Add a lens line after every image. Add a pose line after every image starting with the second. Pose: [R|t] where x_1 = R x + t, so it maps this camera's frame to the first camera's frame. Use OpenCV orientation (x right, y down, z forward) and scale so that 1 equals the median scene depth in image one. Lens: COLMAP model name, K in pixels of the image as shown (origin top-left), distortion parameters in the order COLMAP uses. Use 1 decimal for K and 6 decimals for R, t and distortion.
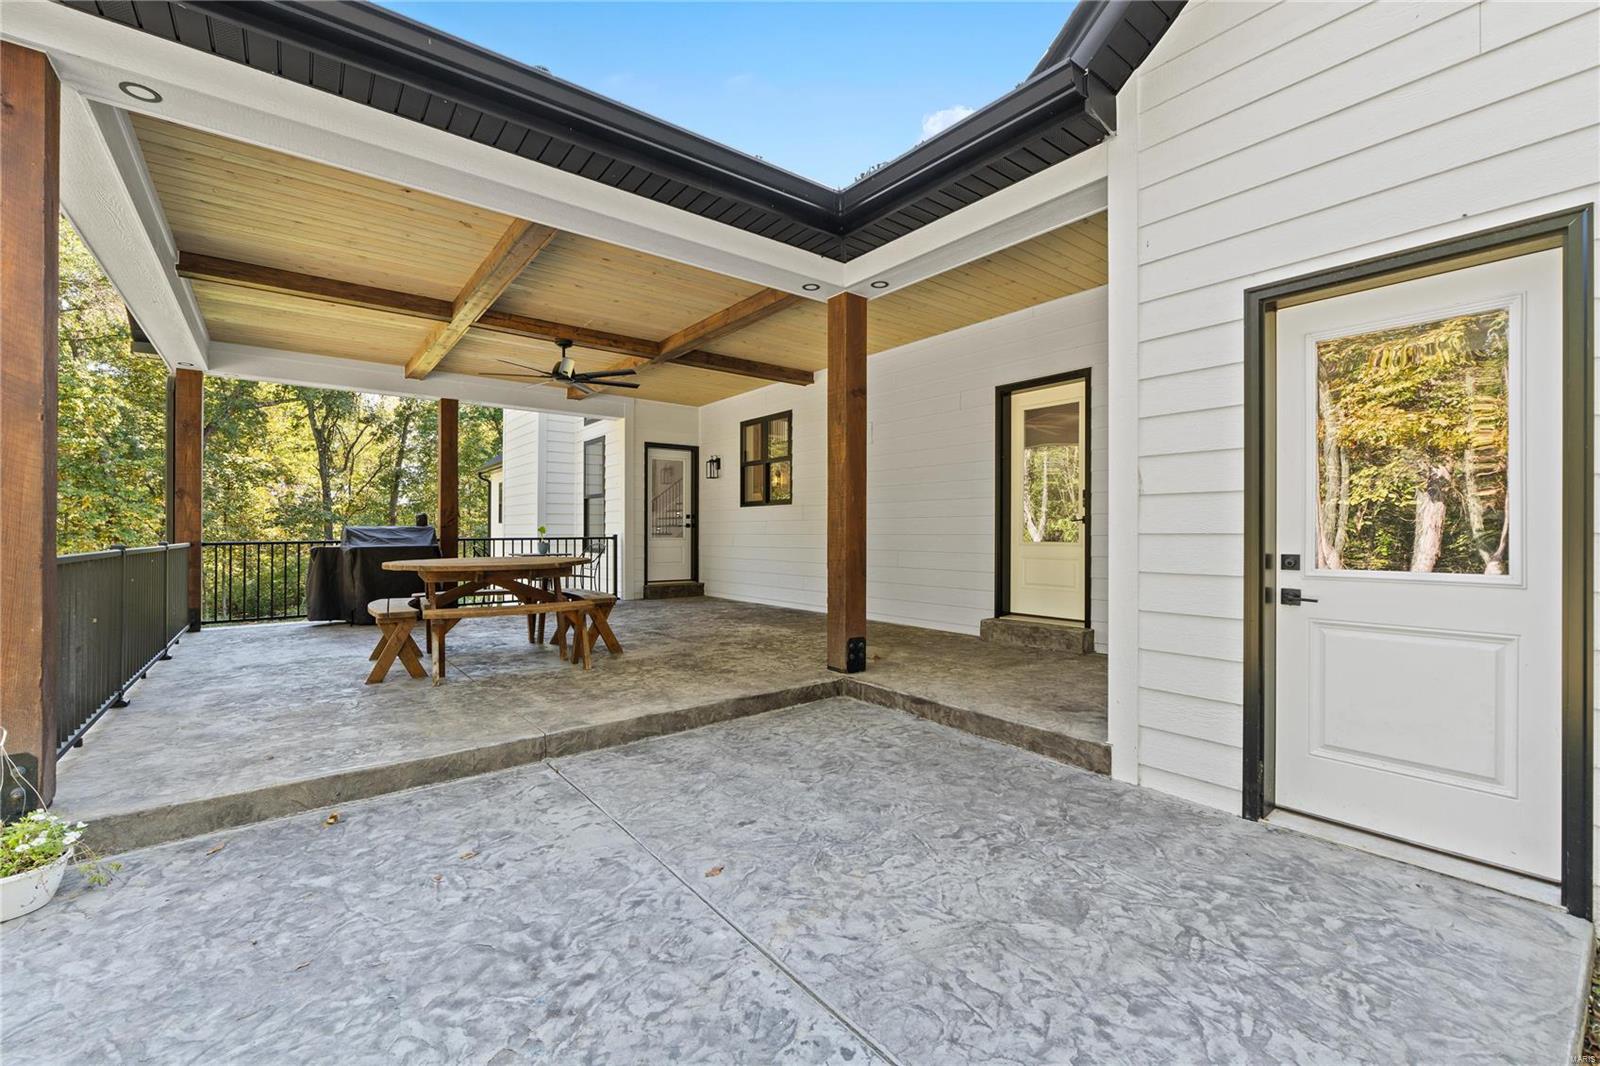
lens RADIAL K [[672.6, 0, 799.8], [0, 672.6, 532.0], [0, 0, 1]] dist [-0.008953, 0.000161]
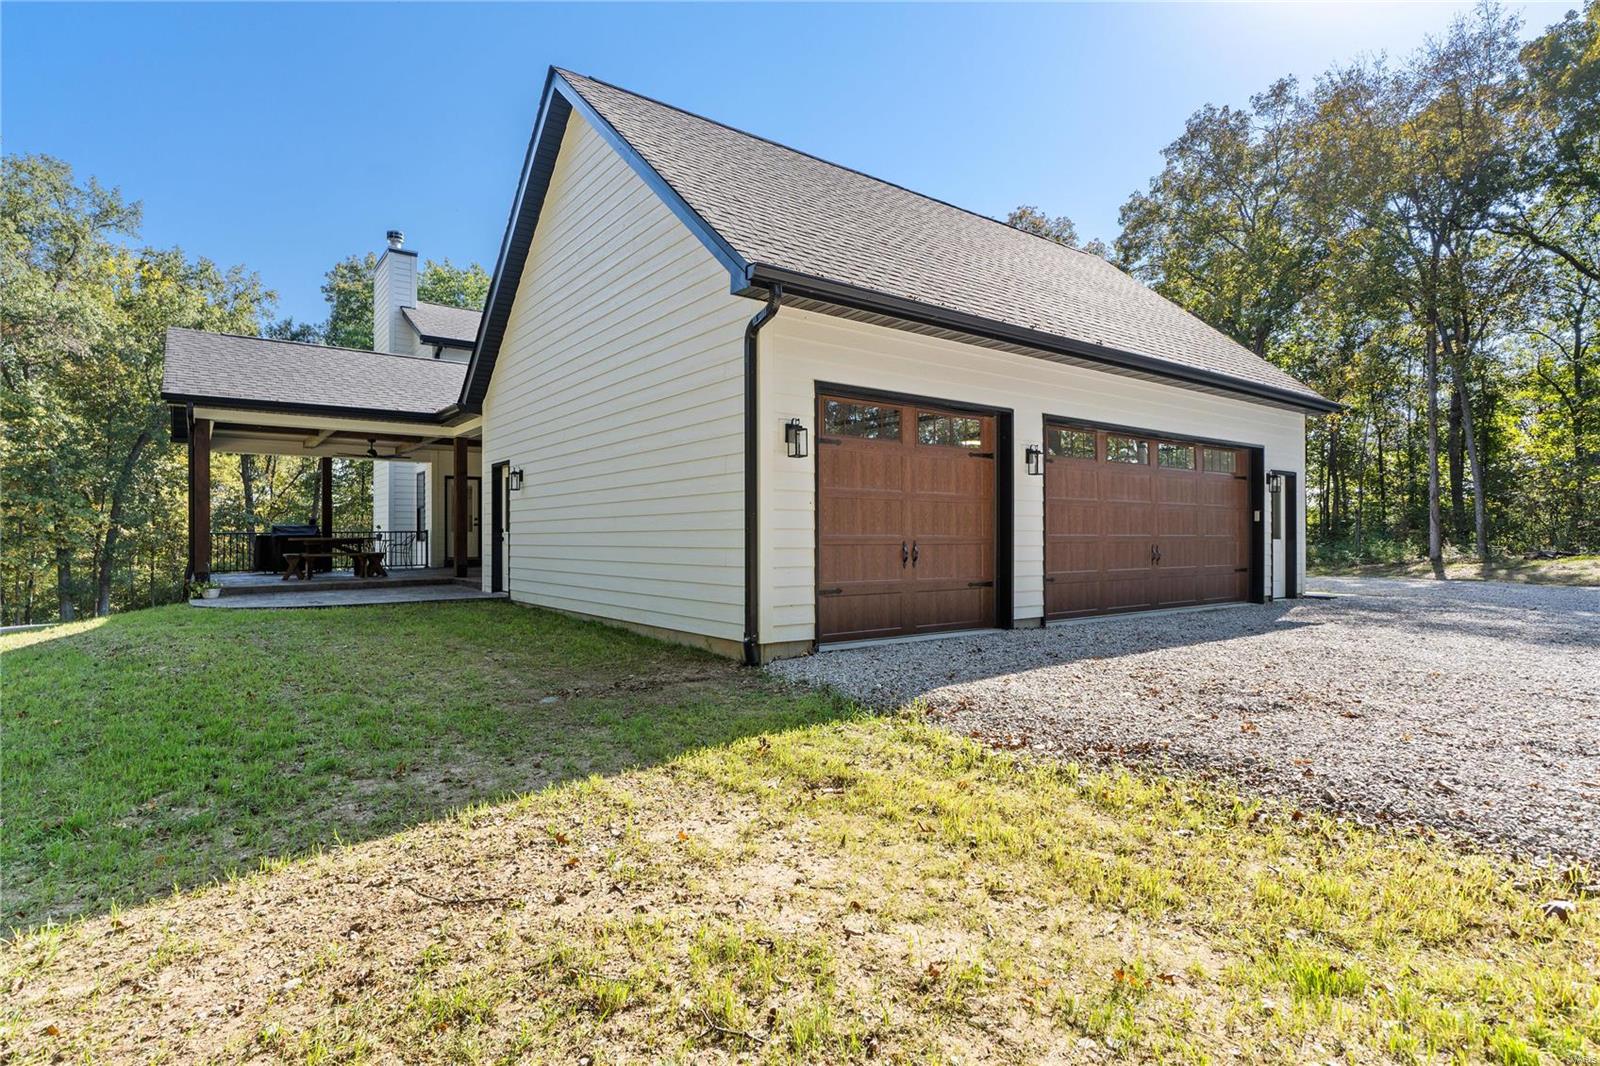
lens RADIAL K [[835.3, 0, 804.6], [0, 835.3, 537.4], [0, 0, 1]] dist [0.000956, 0.000035]
pose [[0.999728, -0.004103, -0.022977, 1.126675], [0.004132, 0.999991, 0.001193, 0.037335], [0.022972, -0.001287, 0.999735, -1.699706]]
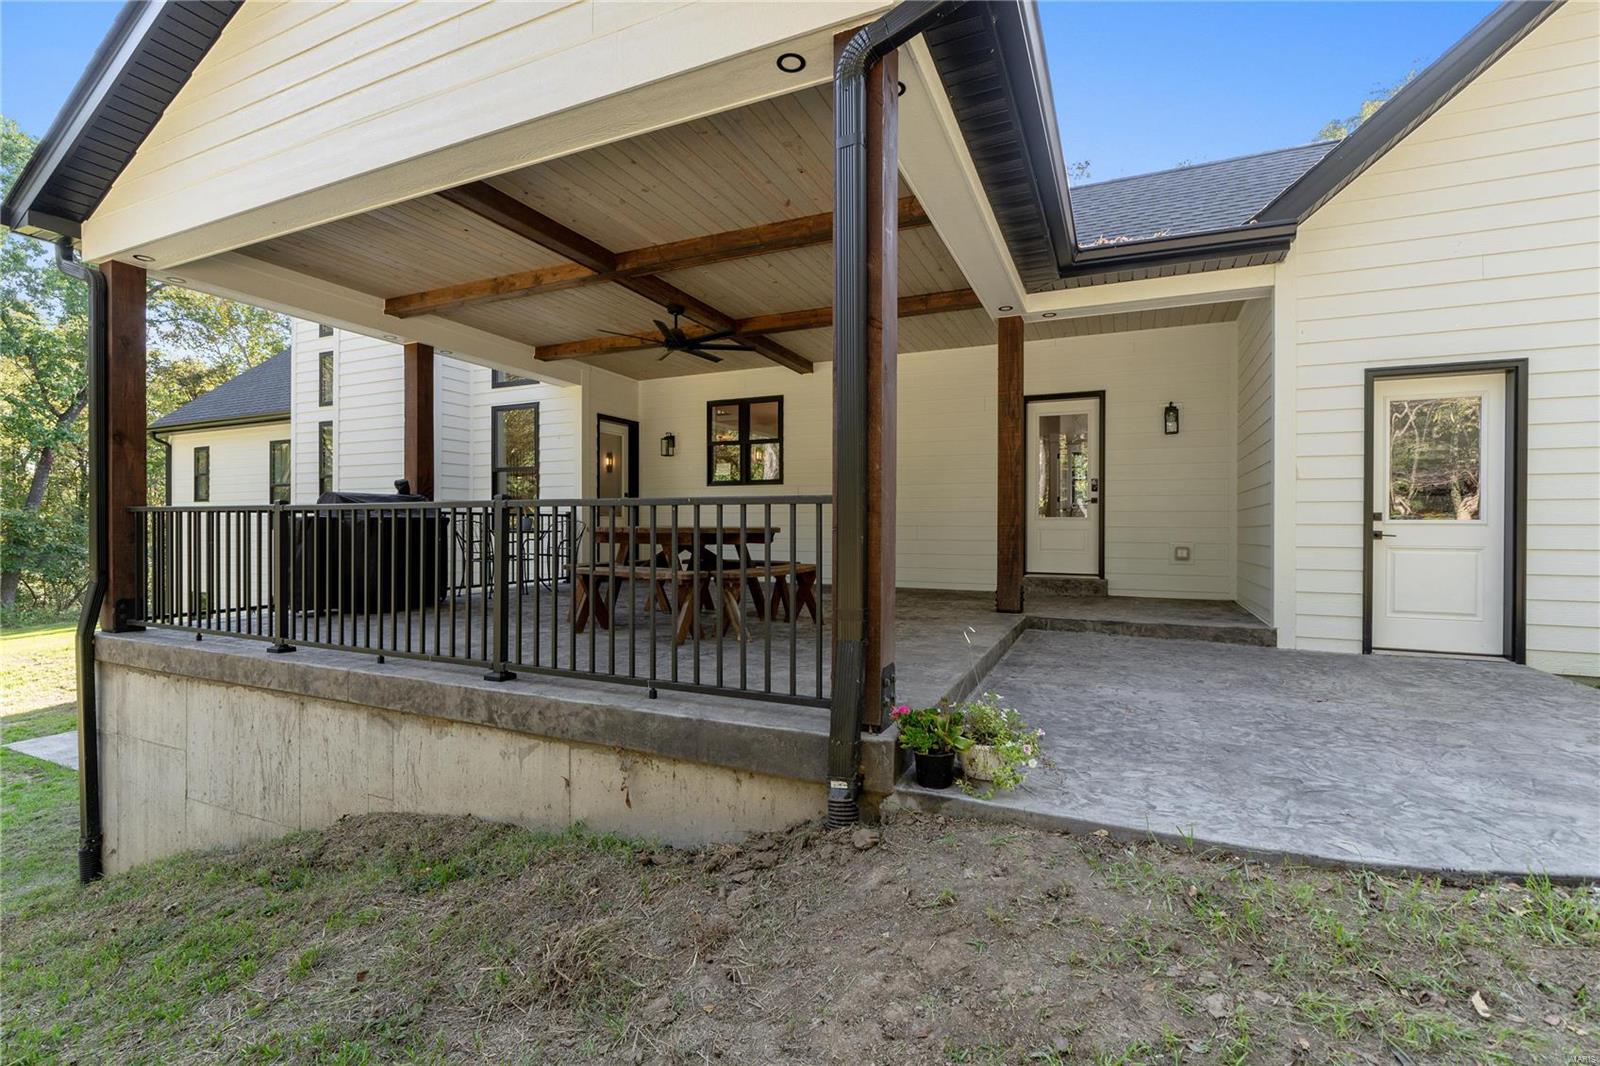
lens RADIAL K [[708.5, 0, 799.9], [0, 708.5, 534.6], [0, 0, 1]] dist [-0.002314, 0.000202]
pose [[0.885382, 0.001004, 0.464864, -0.671243], [-0.005776, 0.999944, 0.008842, 0.036194], [-0.464829, -0.010514, 0.885338, -0.003006]]
